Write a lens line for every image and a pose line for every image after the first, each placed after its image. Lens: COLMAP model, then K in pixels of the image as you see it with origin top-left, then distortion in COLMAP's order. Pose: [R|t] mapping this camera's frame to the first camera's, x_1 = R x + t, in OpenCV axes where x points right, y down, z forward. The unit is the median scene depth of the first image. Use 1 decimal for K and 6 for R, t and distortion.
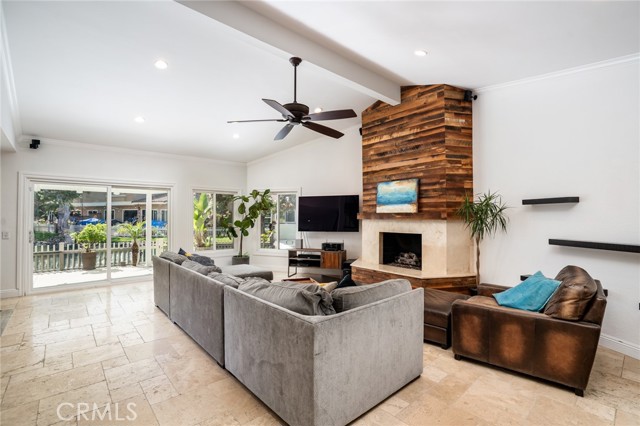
lens RADIAL K [[301.2, 0, 319.1], [0, 301.2, 212.4], [0, 0, 1]] dist [-0.023703, 0.004147]
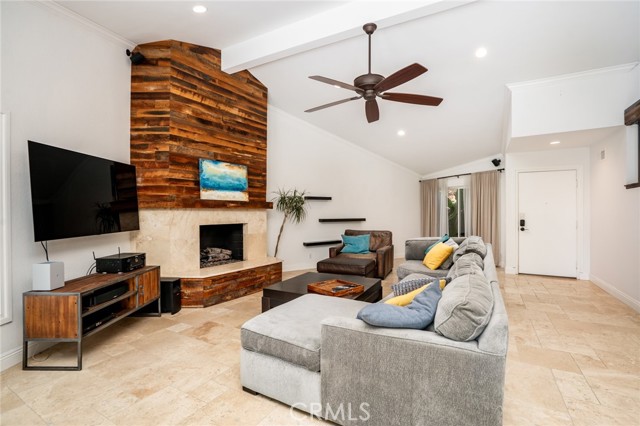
lens RADIAL K [[301.2, 0, 319.3], [0, 301.2, 213.3], [0, 0, 1]] dist [-0.023703, 0.004147]
pose [[-0.313970, -0.007622, 0.949402, -0.643020], [-0.013151, 0.999907, 0.003679, 0.031413], [-0.949342, -0.011331, -0.314041, 1.037757]]
